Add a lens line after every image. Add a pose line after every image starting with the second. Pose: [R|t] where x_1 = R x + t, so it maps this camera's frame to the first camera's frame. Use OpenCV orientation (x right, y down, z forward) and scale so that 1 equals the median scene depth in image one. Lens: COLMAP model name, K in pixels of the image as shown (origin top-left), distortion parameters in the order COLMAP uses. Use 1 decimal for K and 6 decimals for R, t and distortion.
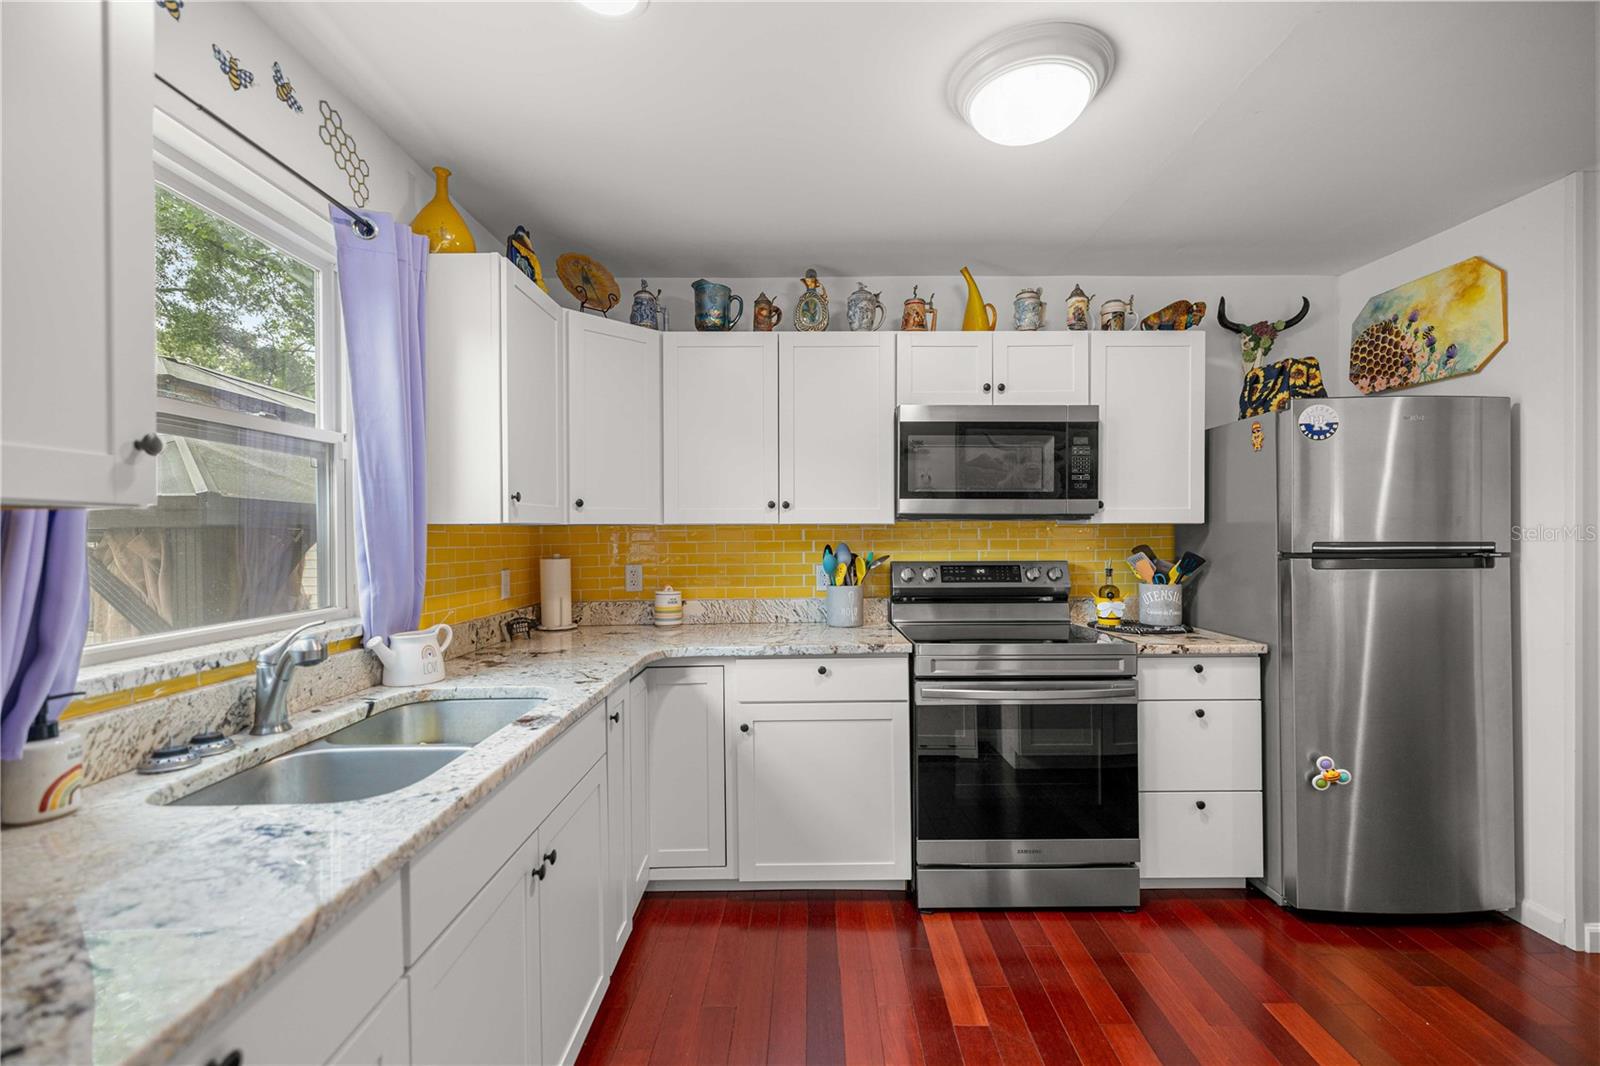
lens RADIAL K [[672.1, 0, 800.7], [0, 672.1, 533.2], [0, 0, 1]] dist [-0.000303, 0.000056]
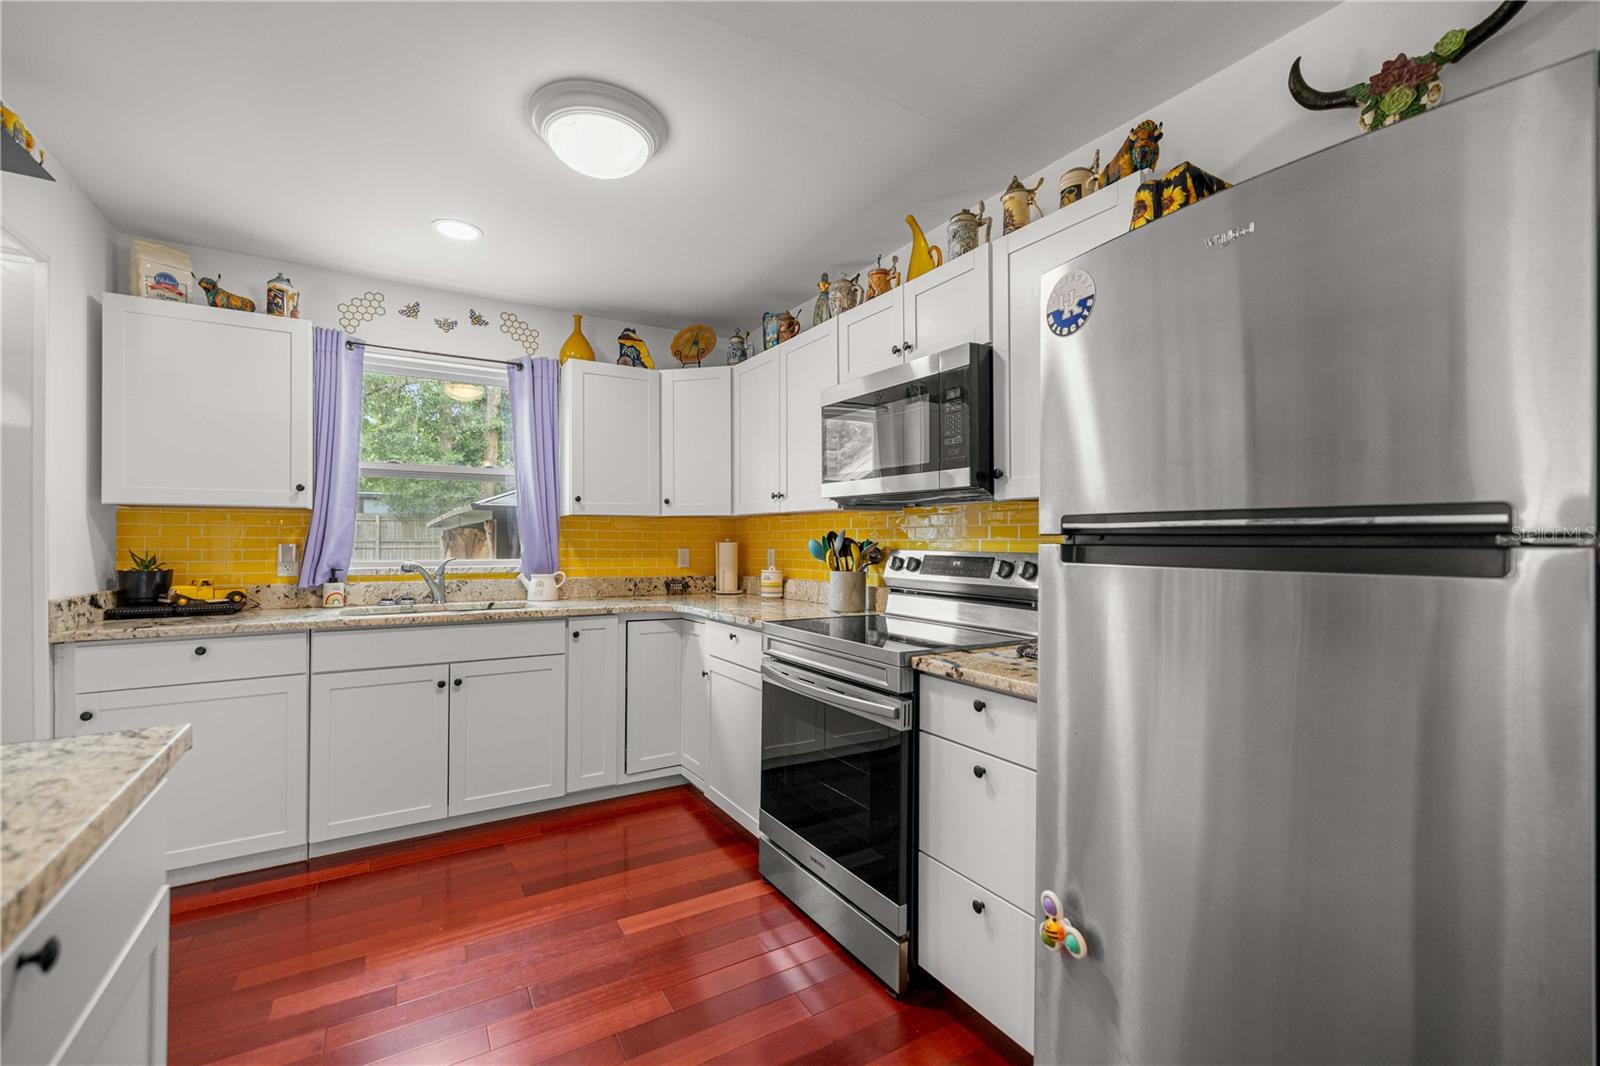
lens RADIAL K [[672.1, 0, 796.2], [0, 672.1, 536.0], [0, 0, 1]] dist [-0.000303, 0.000056]
pose [[0.522094, 0.001792, -0.852886, 1.110078], [-0.005697, 0.999983, -0.001386, 0.032056], [0.852869, 0.005582, 0.522095, 0.500306]]
